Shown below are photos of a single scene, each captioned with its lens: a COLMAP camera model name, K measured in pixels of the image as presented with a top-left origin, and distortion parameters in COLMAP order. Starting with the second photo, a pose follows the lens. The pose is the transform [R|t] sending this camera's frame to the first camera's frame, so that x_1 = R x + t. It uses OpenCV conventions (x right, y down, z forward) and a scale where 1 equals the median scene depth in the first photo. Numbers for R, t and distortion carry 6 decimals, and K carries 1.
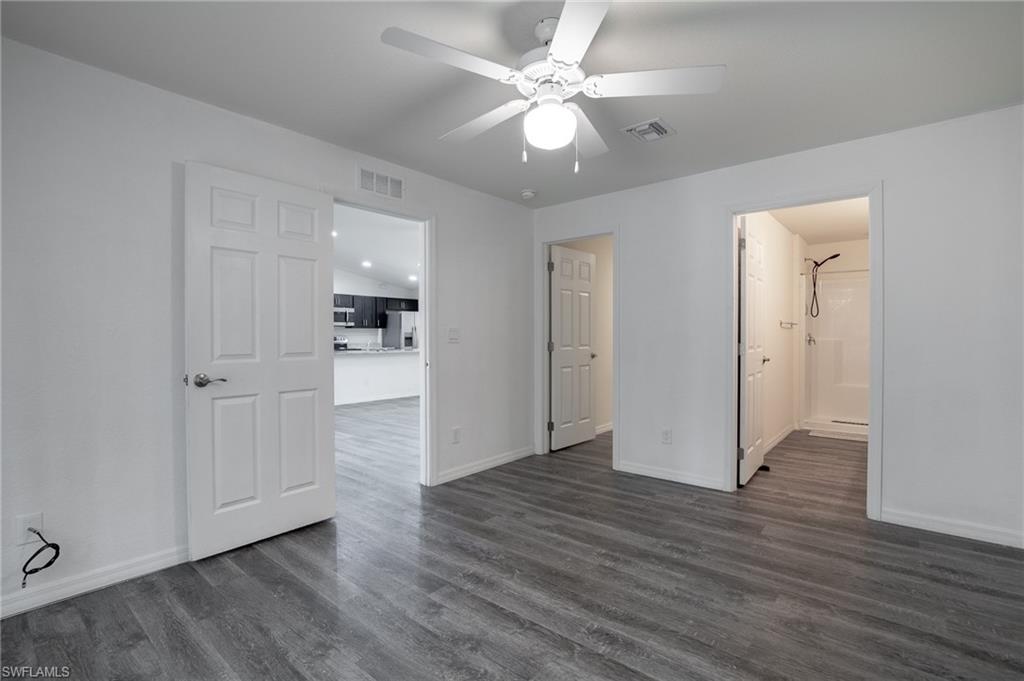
lens RADIAL K [[470.0, 0, 512.8], [0, 470.0, 339.5], [0, 0, 1]] dist [-0.028622, 0.001196]
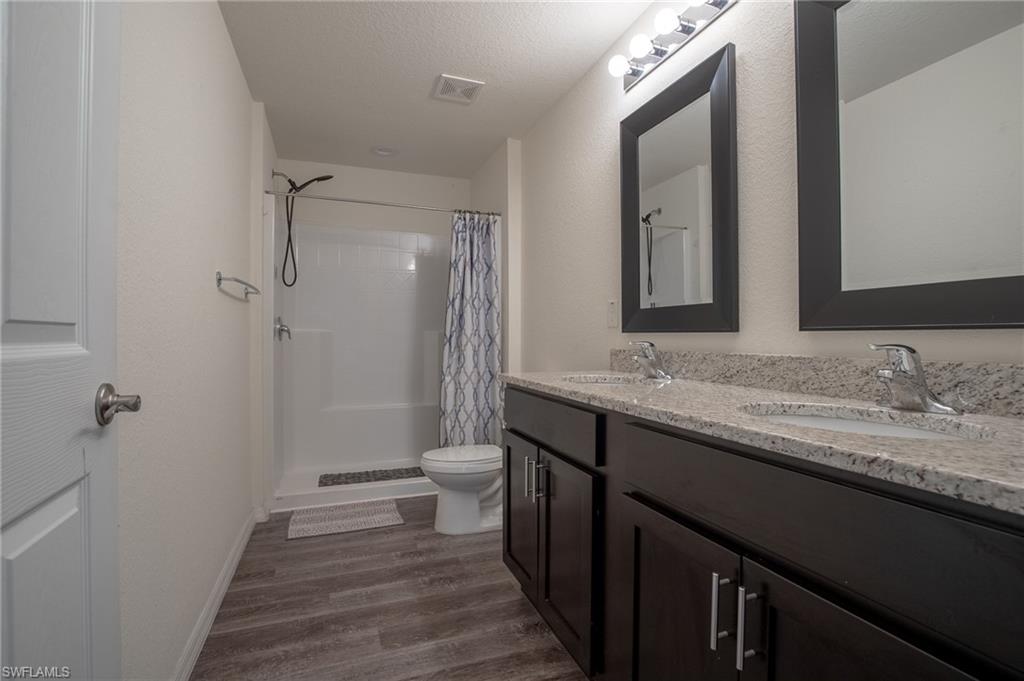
lens RADIAL K [[470.0, 0, 510.6], [0, 470.0, 339.2], [0, 0, 1]] dist [-0.028622, 0.001196]
pose [[0.488497, -0.003594, 0.872558, 0.314960], [0.008063, 0.999967, -0.000395, 0.013266], [-0.872529, 0.007228, 0.488510, 0.530315]]
